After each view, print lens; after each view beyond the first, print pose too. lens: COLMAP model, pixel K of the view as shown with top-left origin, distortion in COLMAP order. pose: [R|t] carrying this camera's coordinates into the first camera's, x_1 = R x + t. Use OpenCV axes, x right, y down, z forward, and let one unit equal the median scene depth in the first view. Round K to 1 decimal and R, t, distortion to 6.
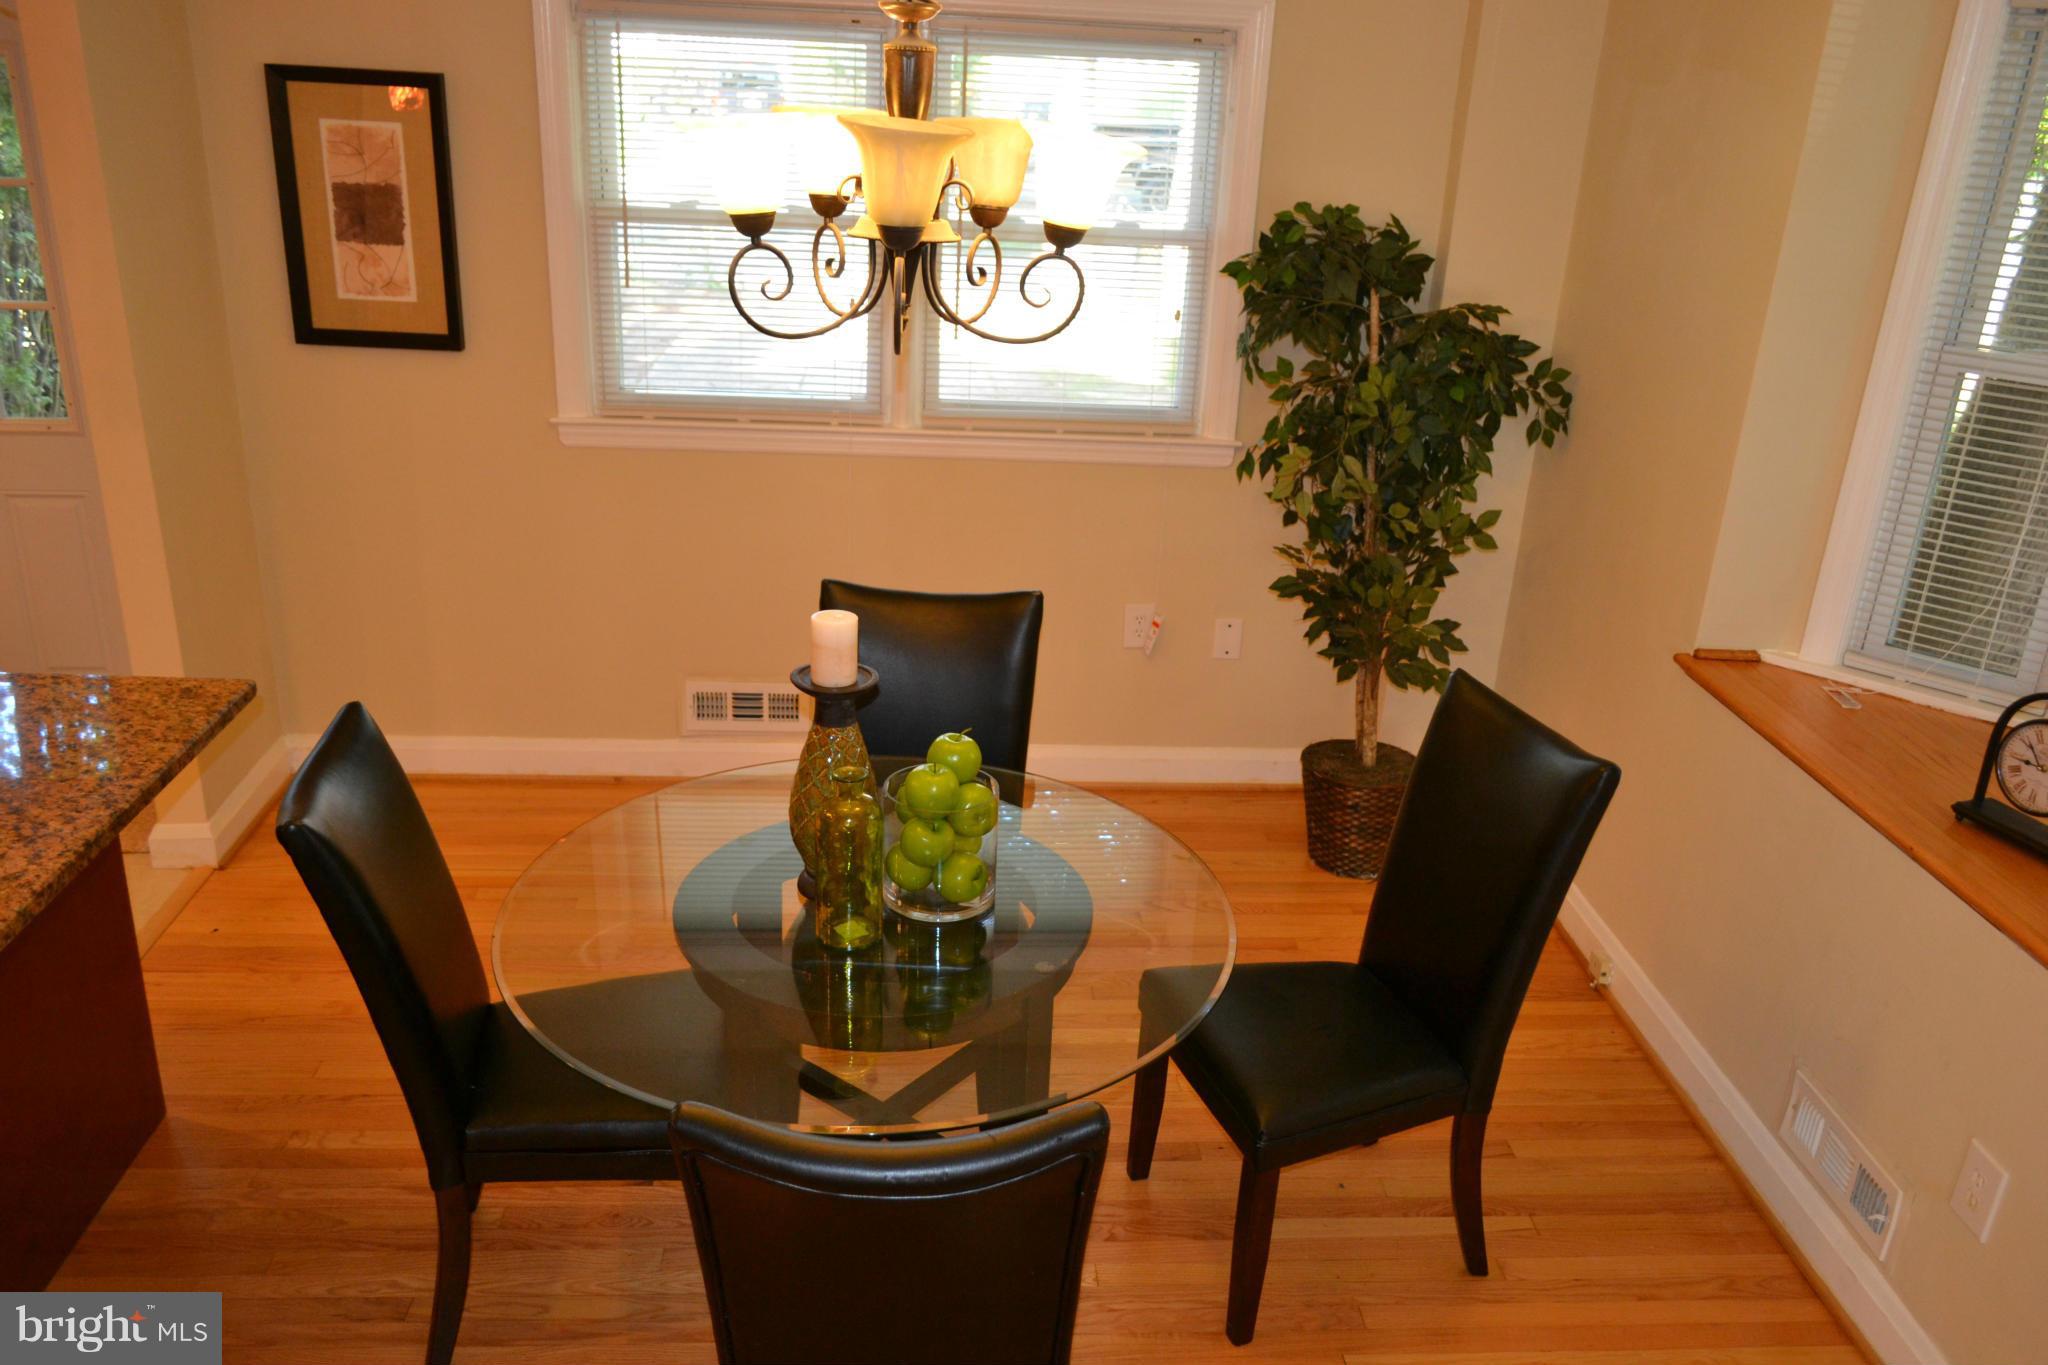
lens RADIAL K [[1613.9, 0, 1034.5], [0, 1613.9, 694.8], [0, 0, 1]] dist [-0.016246, 0.014027]
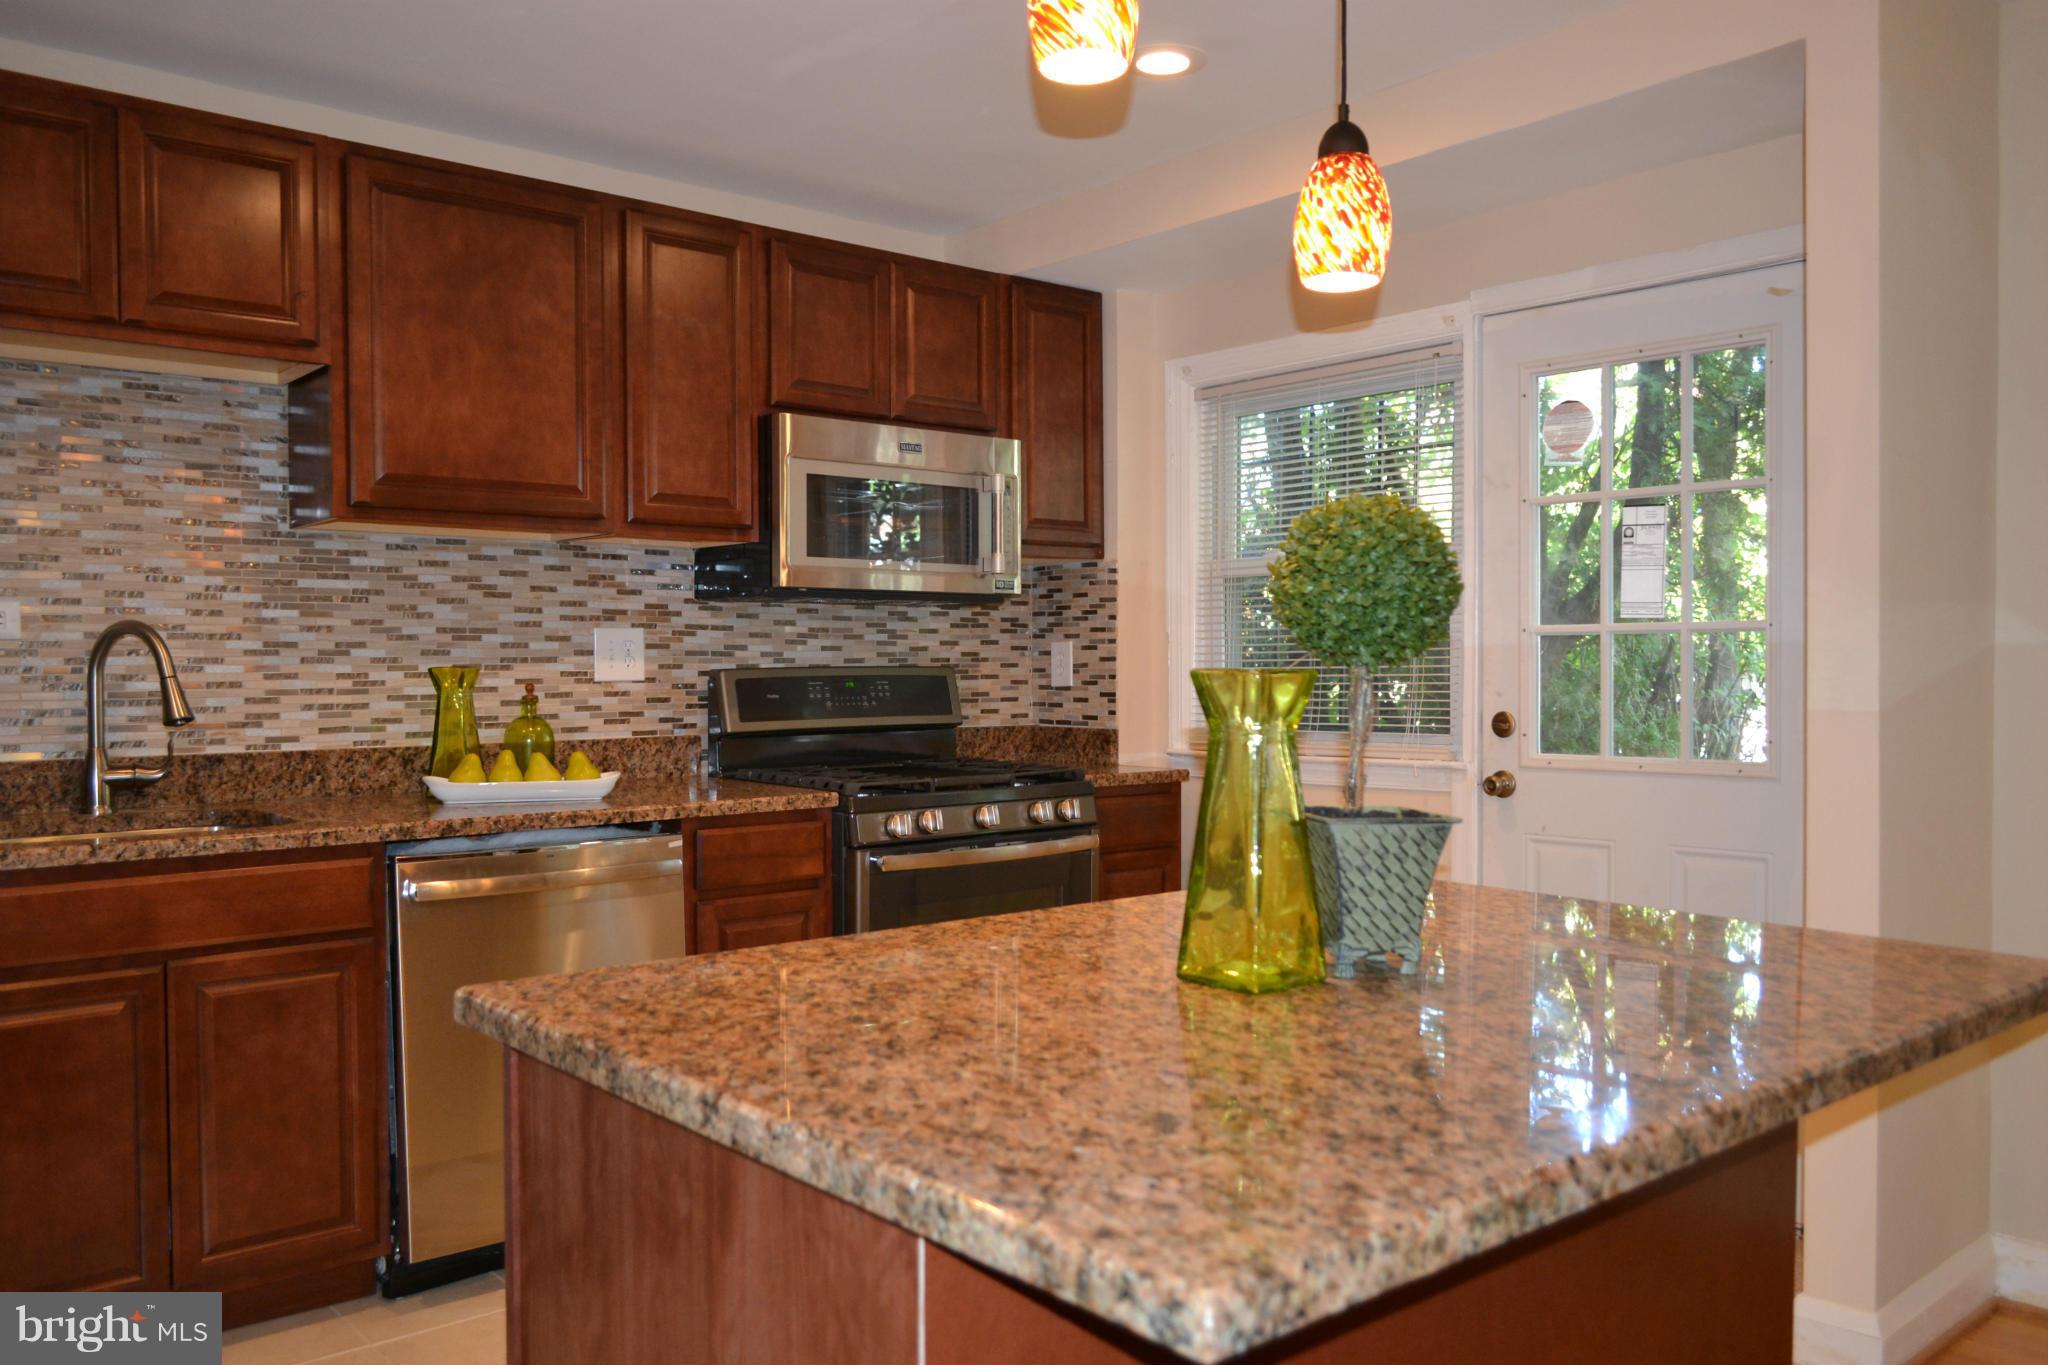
lens RADIAL K [[1613.9, 0, 1034.5], [0, 1613.9, 694.8], [0, 0, 1]] dist [-0.016246, 0.014027]
pose [[0.602385, -0.034883, -0.797443, -0.180141], [-0.266611, 0.932875, -0.242203, 0.093525], [0.752364, 0.358507, 0.552650, 0.271047]]
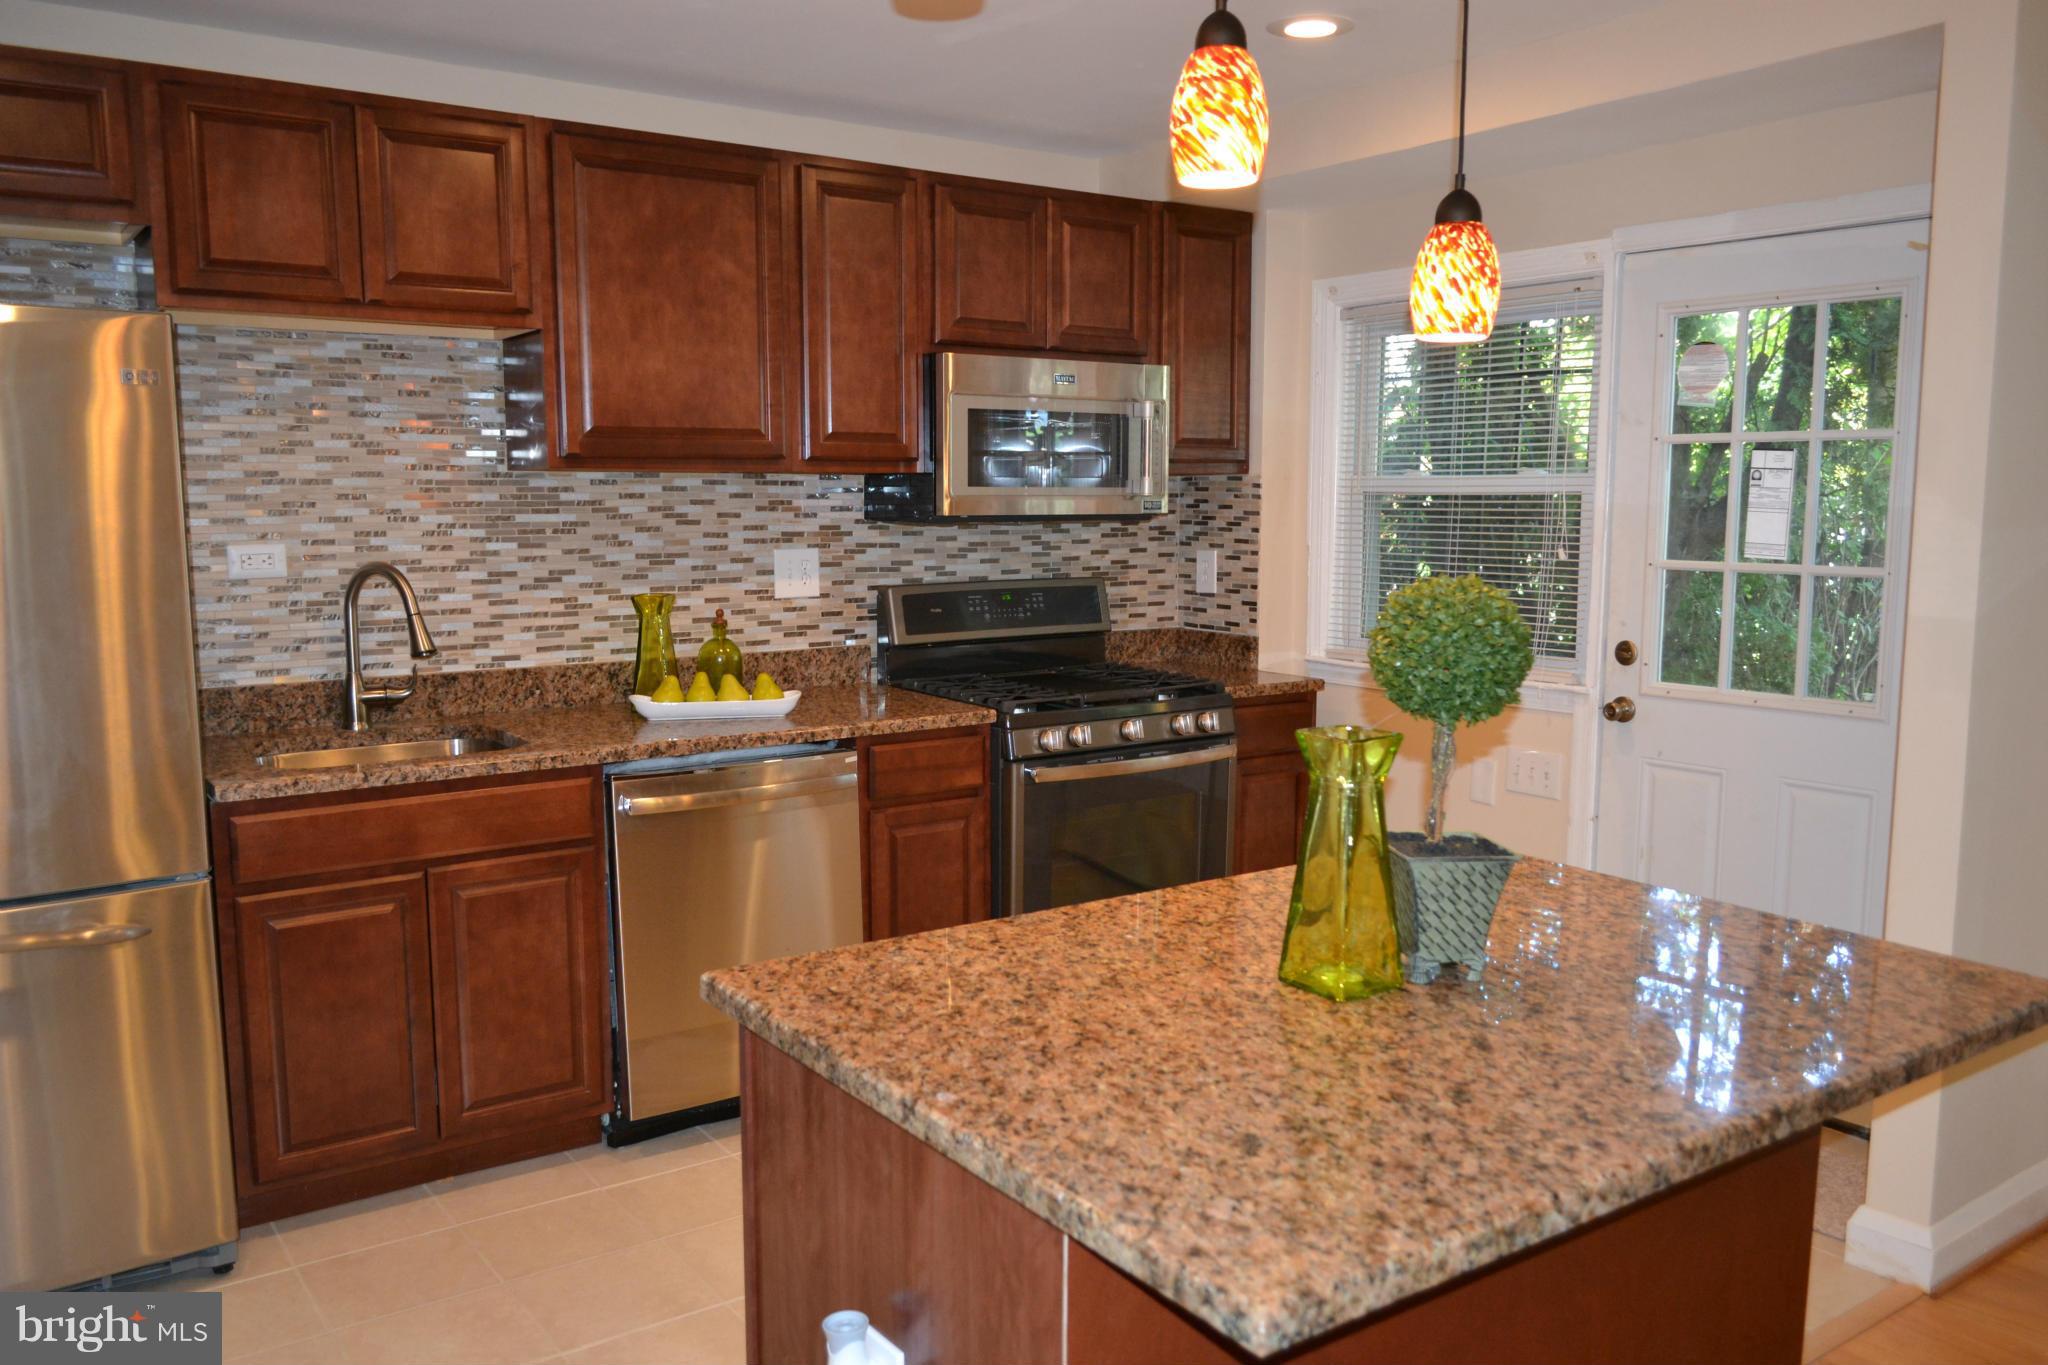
lens RADIAL K [[1613.9, 0, 1034.5], [0, 1613.9, 694.8], [0, 0, 1]] dist [-0.016246, 0.014027]
pose [[0.524674, 0.061197, -0.849100, -0.117678], [-0.294992, 0.948686, -0.113906, 0.052700], [0.798559, 0.310241, 0.515804, 0.213601]]
